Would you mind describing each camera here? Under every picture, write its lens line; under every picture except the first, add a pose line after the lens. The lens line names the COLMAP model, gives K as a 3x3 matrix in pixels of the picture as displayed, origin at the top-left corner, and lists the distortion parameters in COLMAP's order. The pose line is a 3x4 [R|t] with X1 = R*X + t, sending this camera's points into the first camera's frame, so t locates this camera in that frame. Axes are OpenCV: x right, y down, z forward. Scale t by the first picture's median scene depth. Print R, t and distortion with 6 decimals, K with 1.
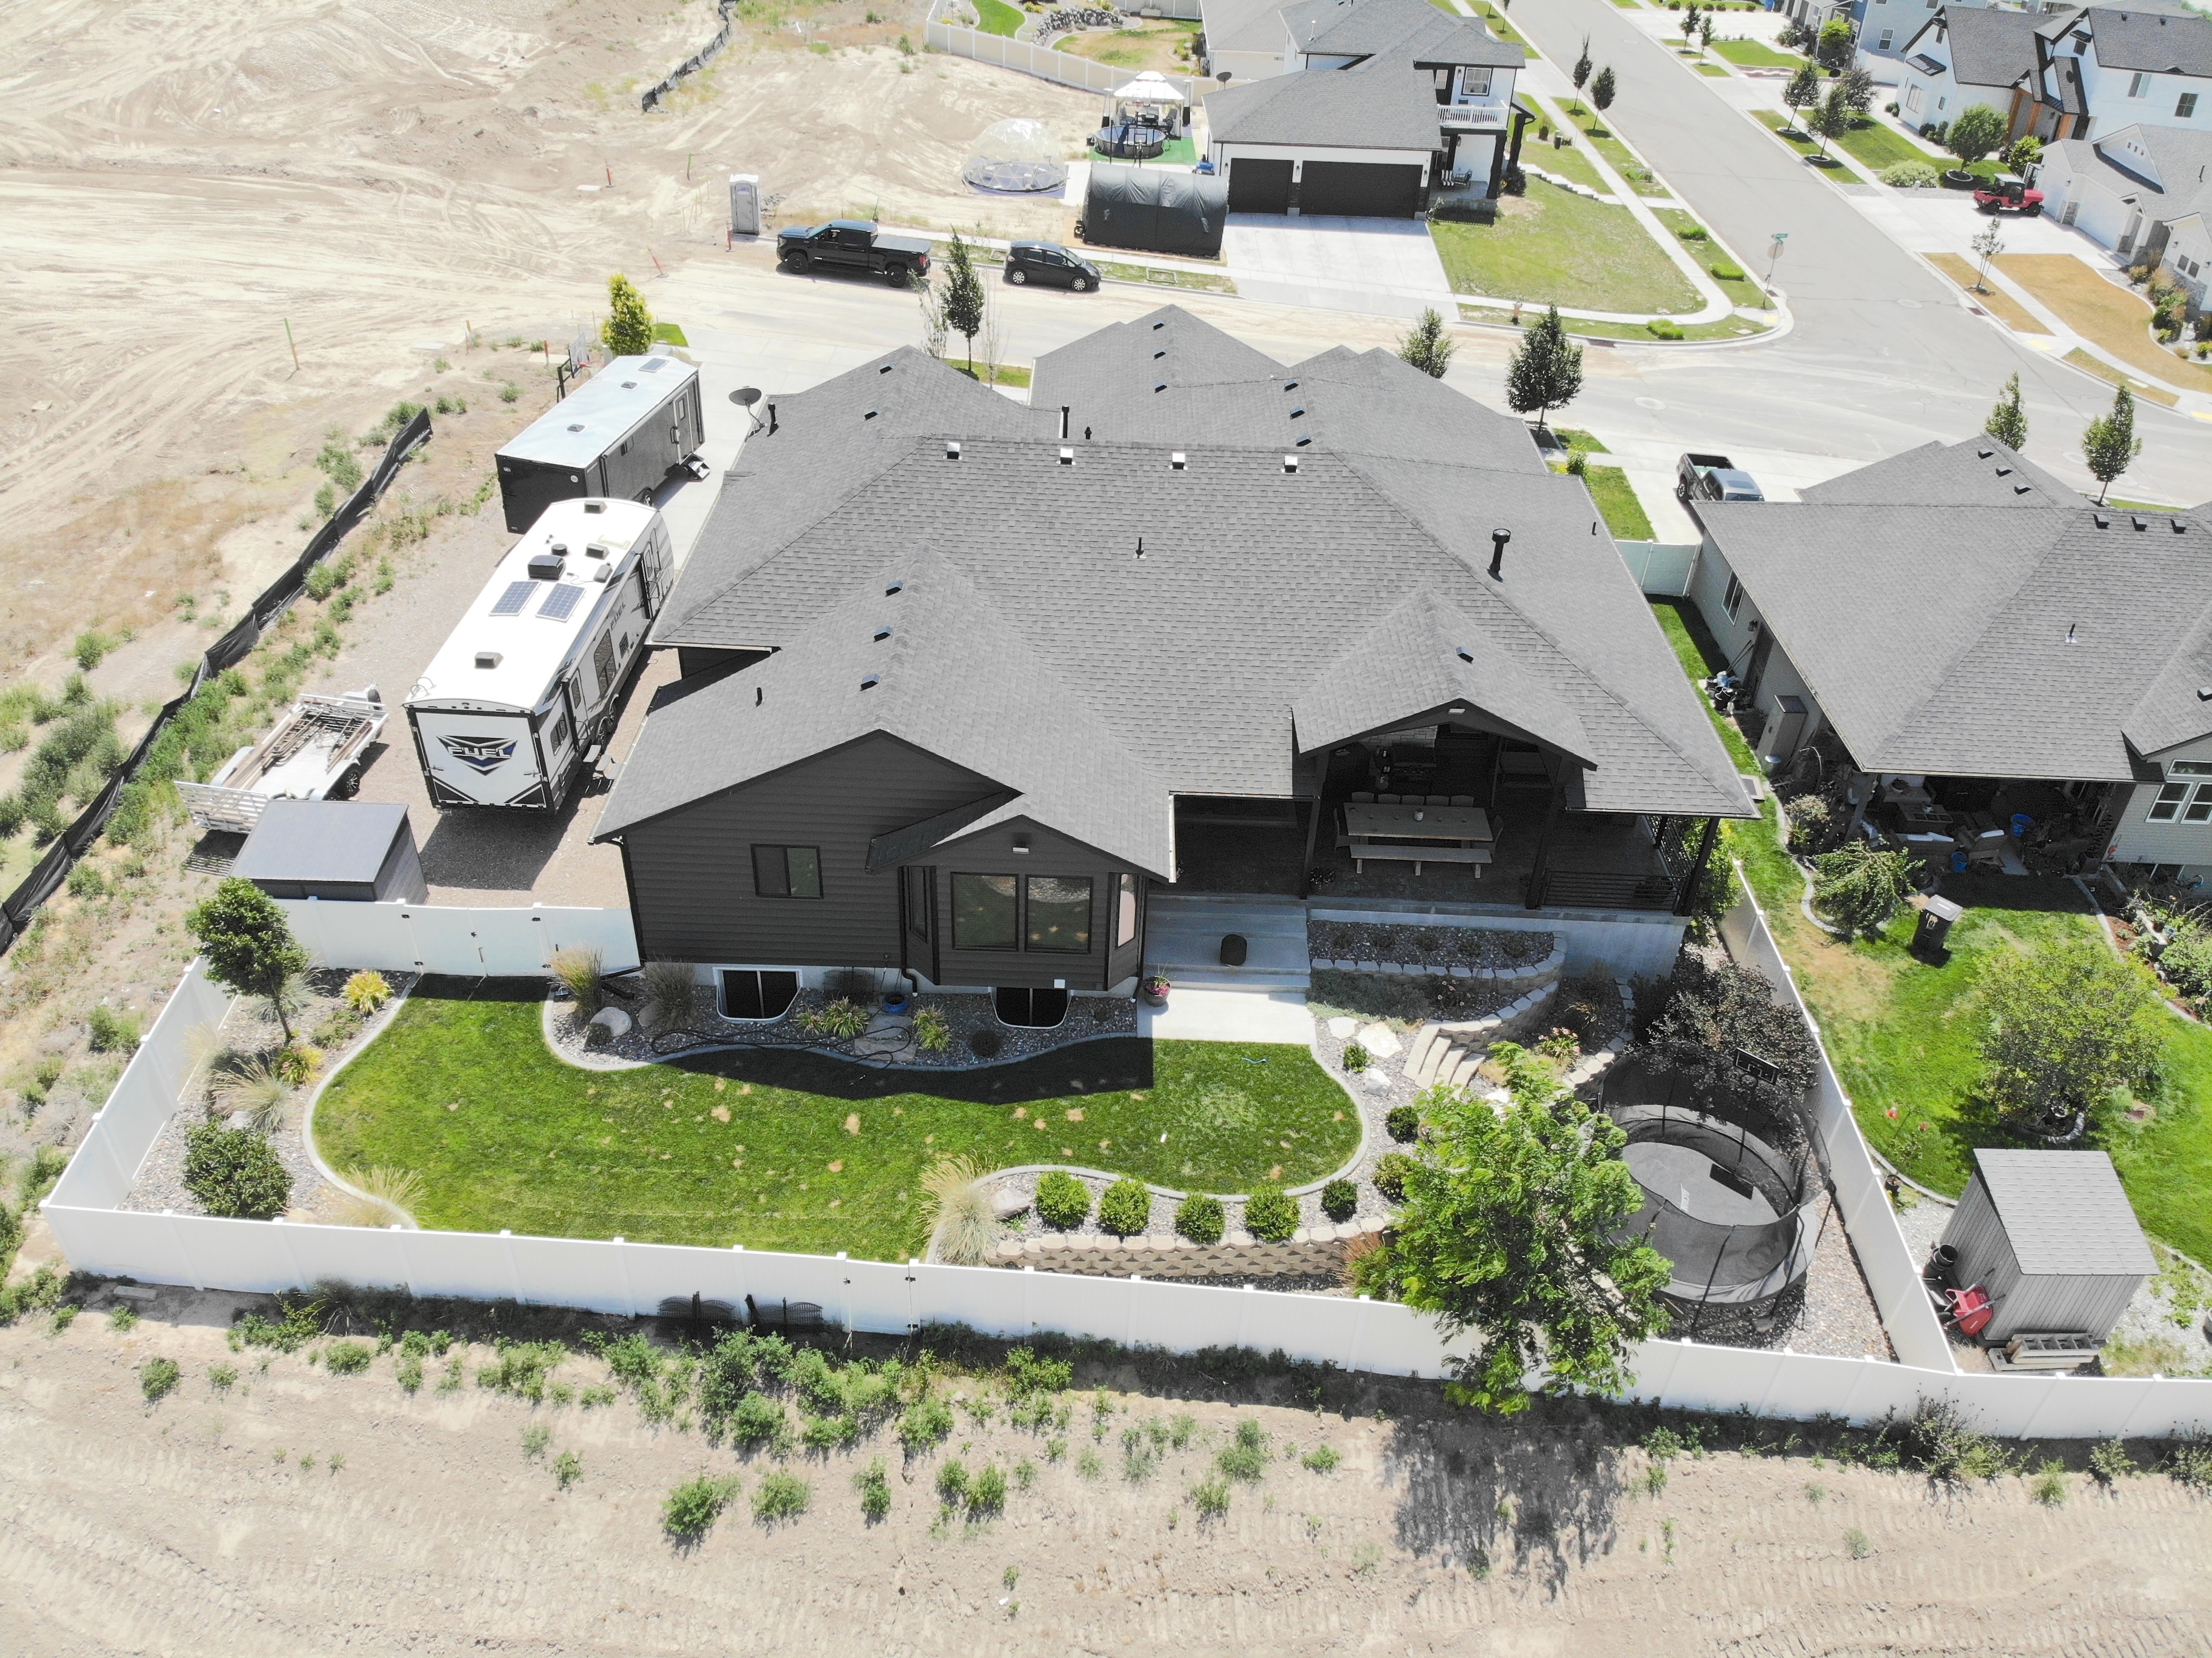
lens RADIAL K [[1676.9, 0, 1093.6], [0, 1676.9, 724.4], [0, 0, 1]] dist [0.058675, -0.160939]
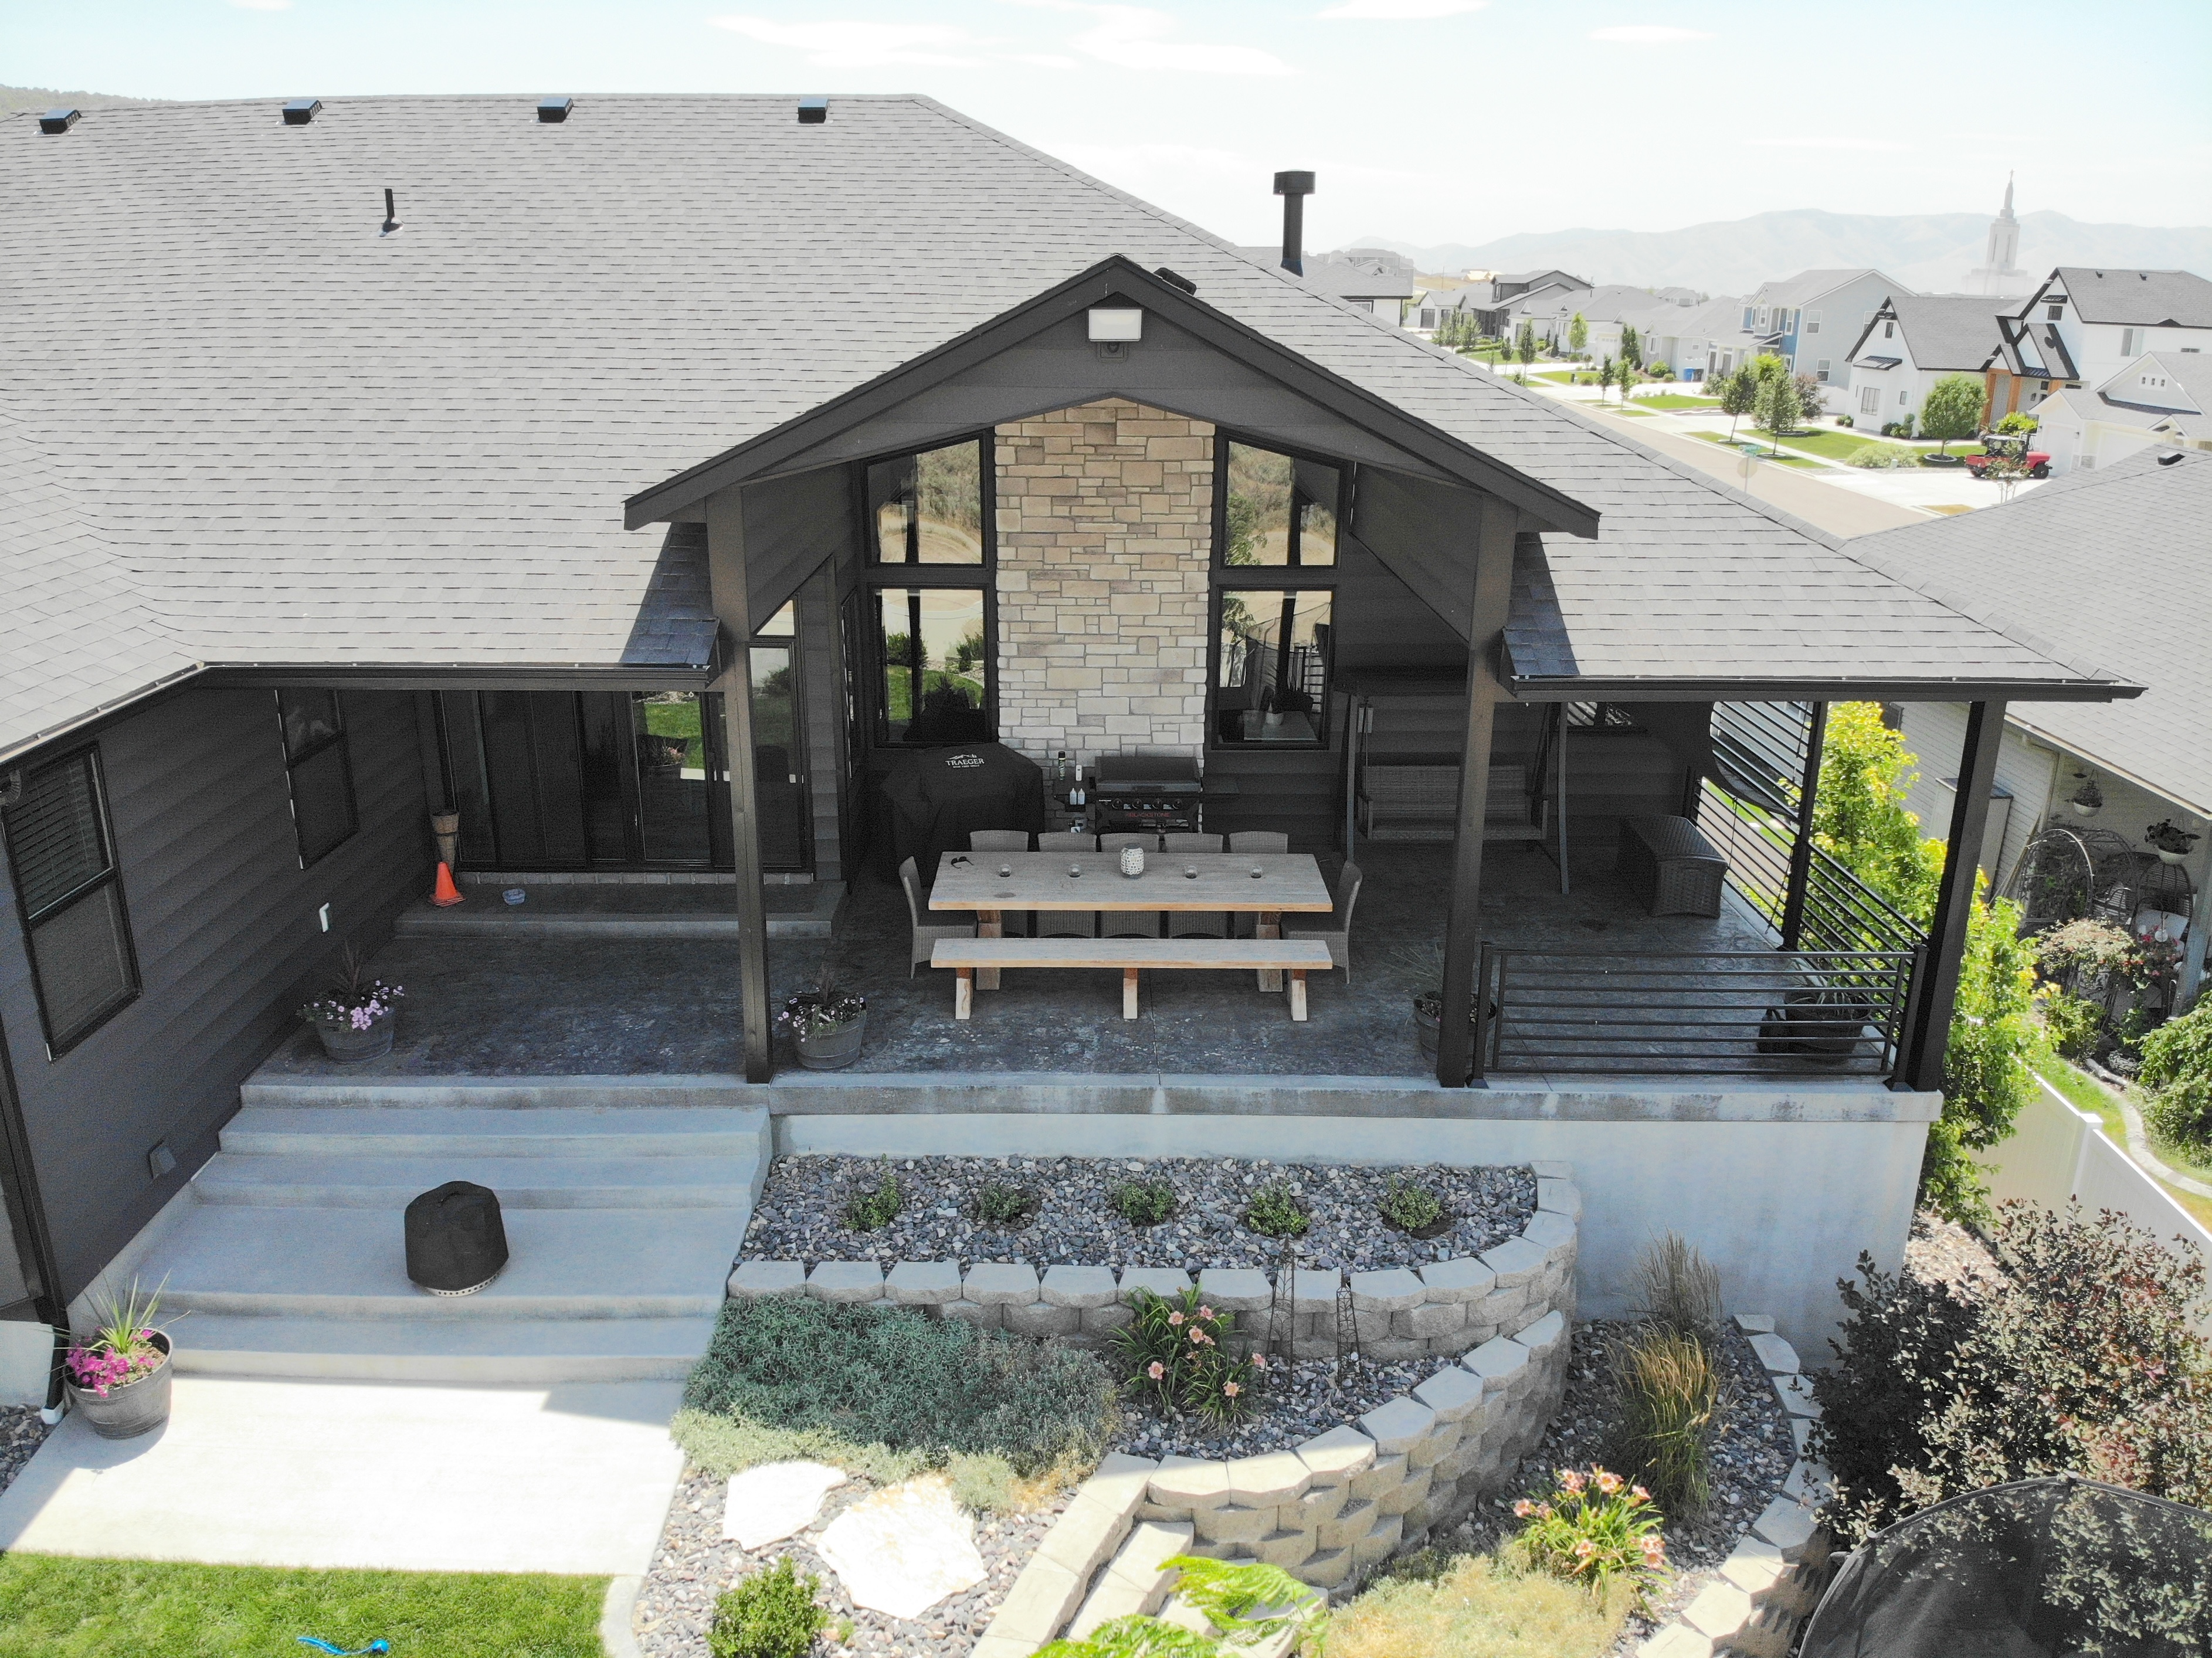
lens RADIAL K [[1646.0, 0, 1129.3], [0, 1646.0, 717.0], [0, 0, 1]] dist [0.111515, -0.228389]
pose [[0.998936, -0.033323, 0.031871, 0.196435], [0.041301, 0.953964, -0.297065, 0.140411], [-0.020505, 0.298065, 0.954325, 0.699564]]
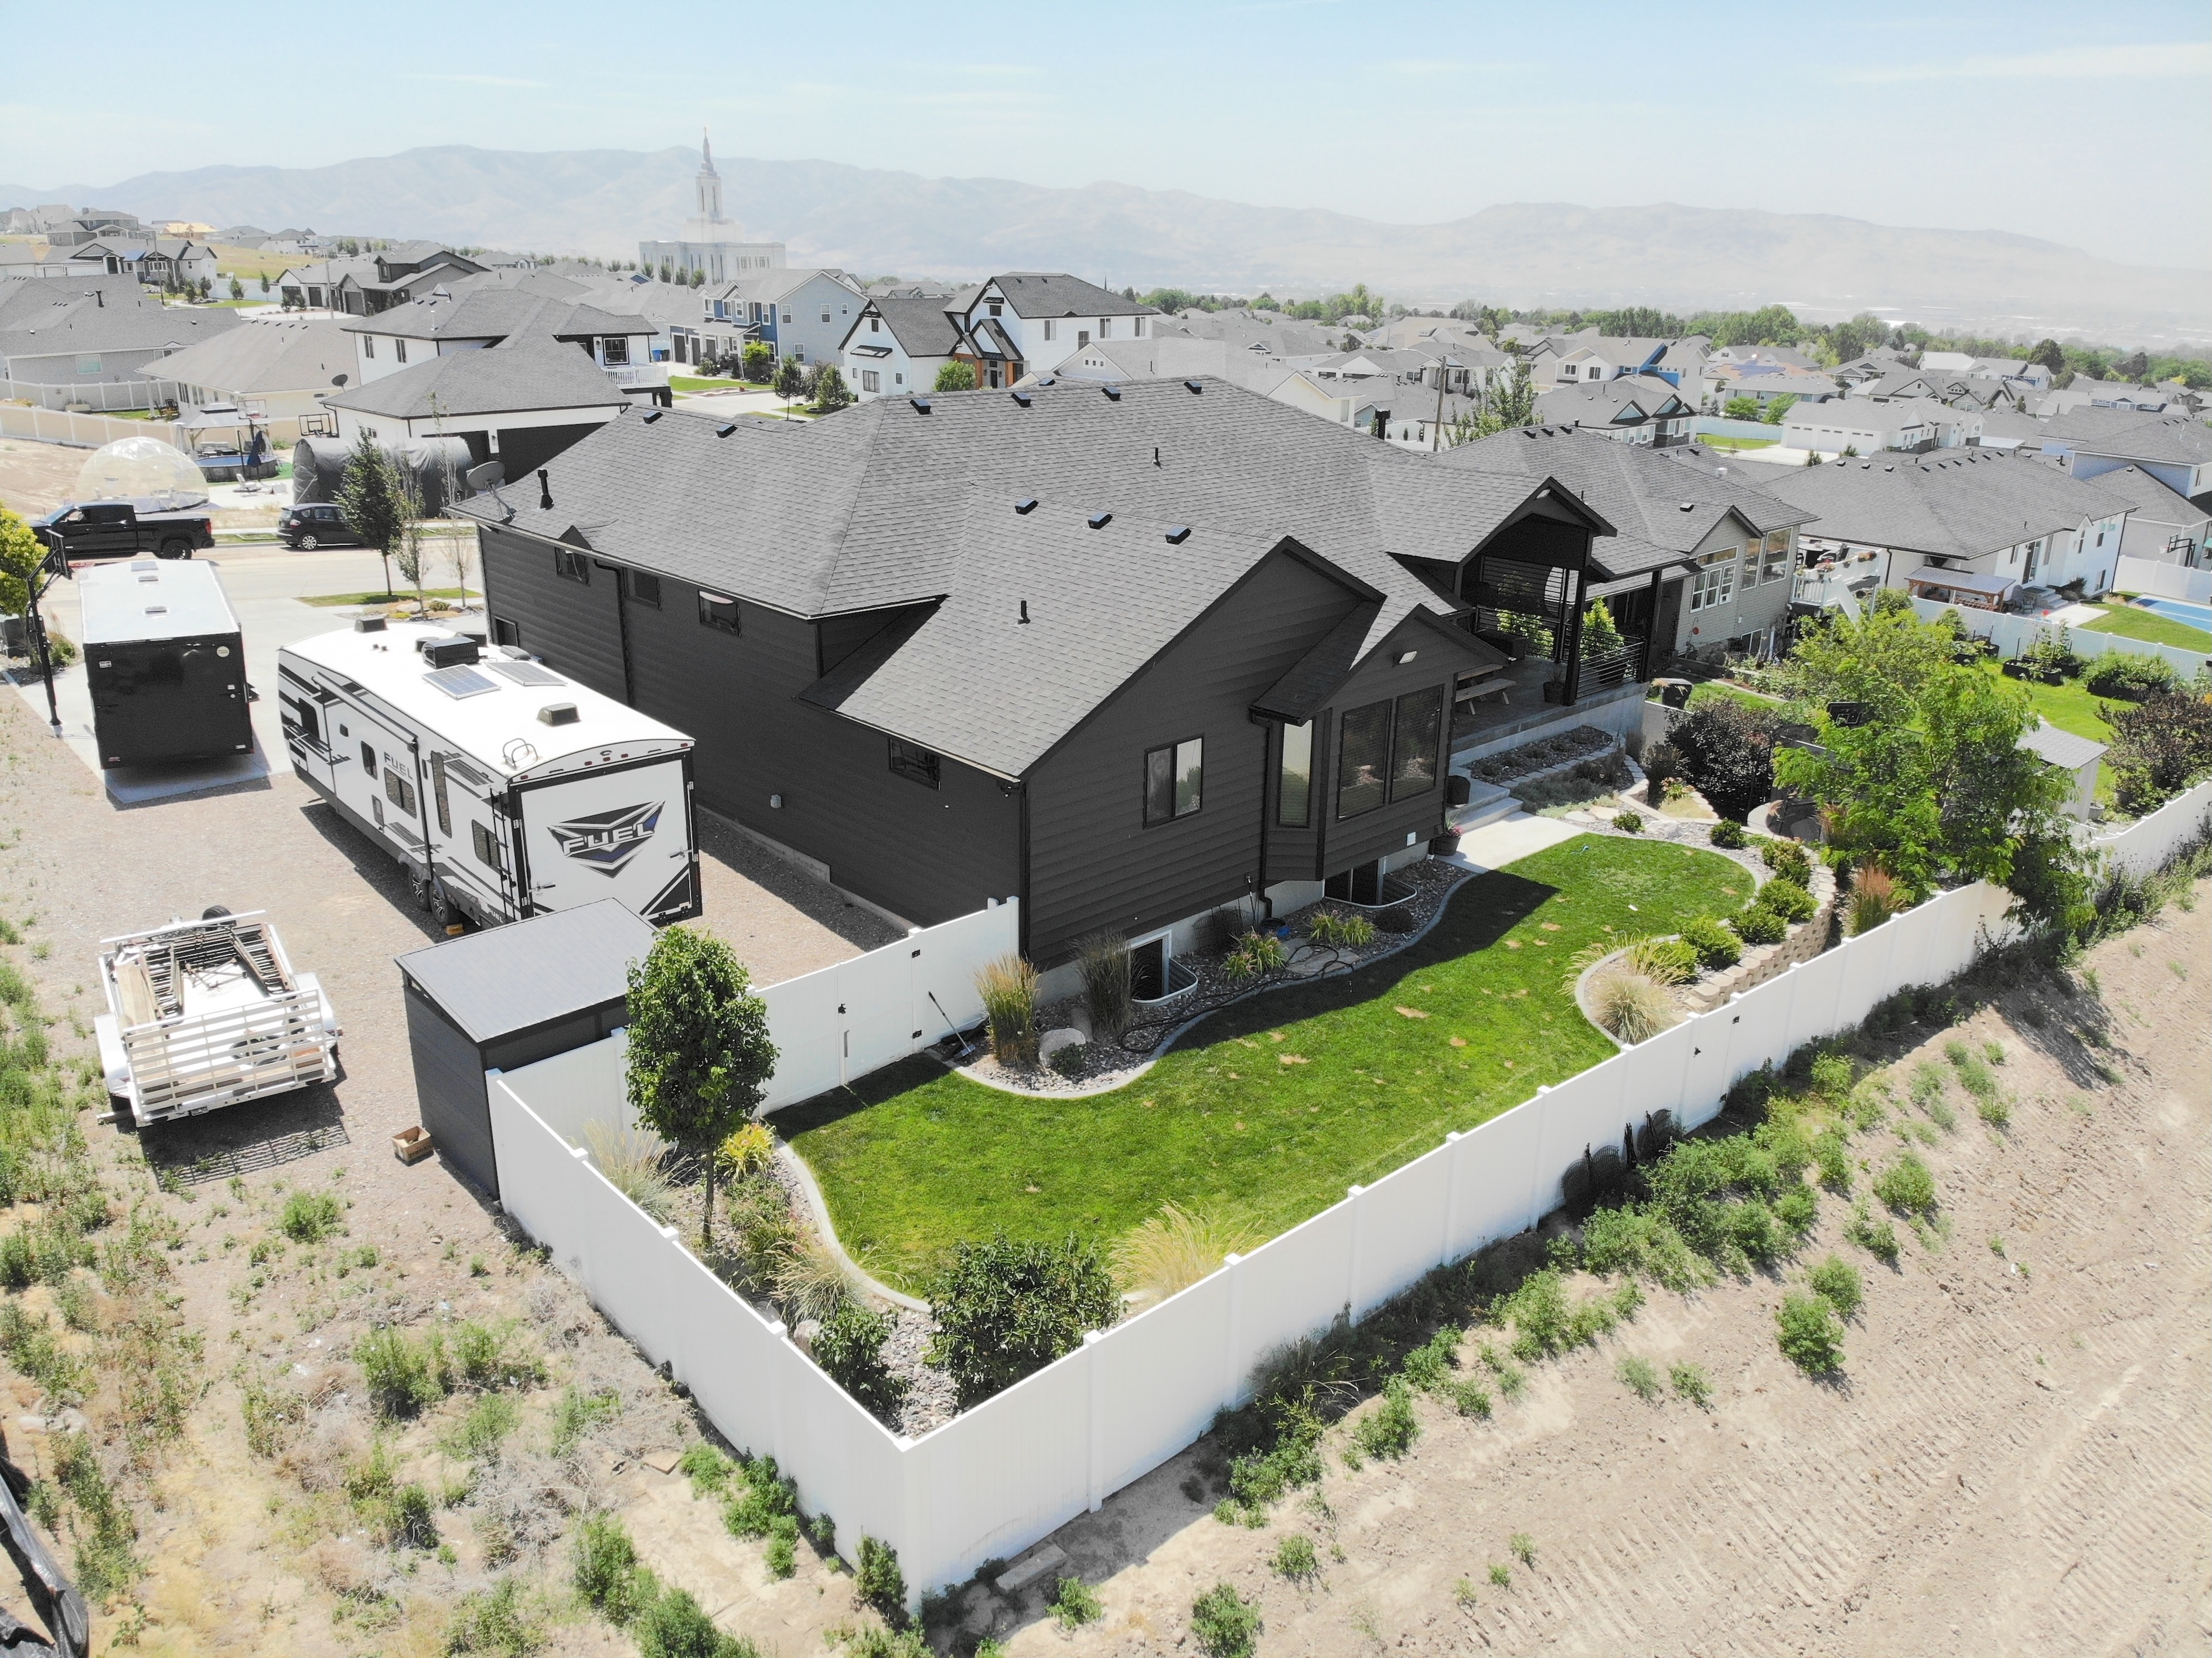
lens RADIAL K [[1593.8, 0, 1106.0], [0, 1593.8, 829.0], [0, 0, 1]] dist [0.101774, -0.232394]
pose [[0.728229, -0.266048, 0.631586, -0.650842], [0.380058, 0.923657, -0.049134, 0.124755], [-0.570297, 0.275821, 0.773747, 0.415221]]
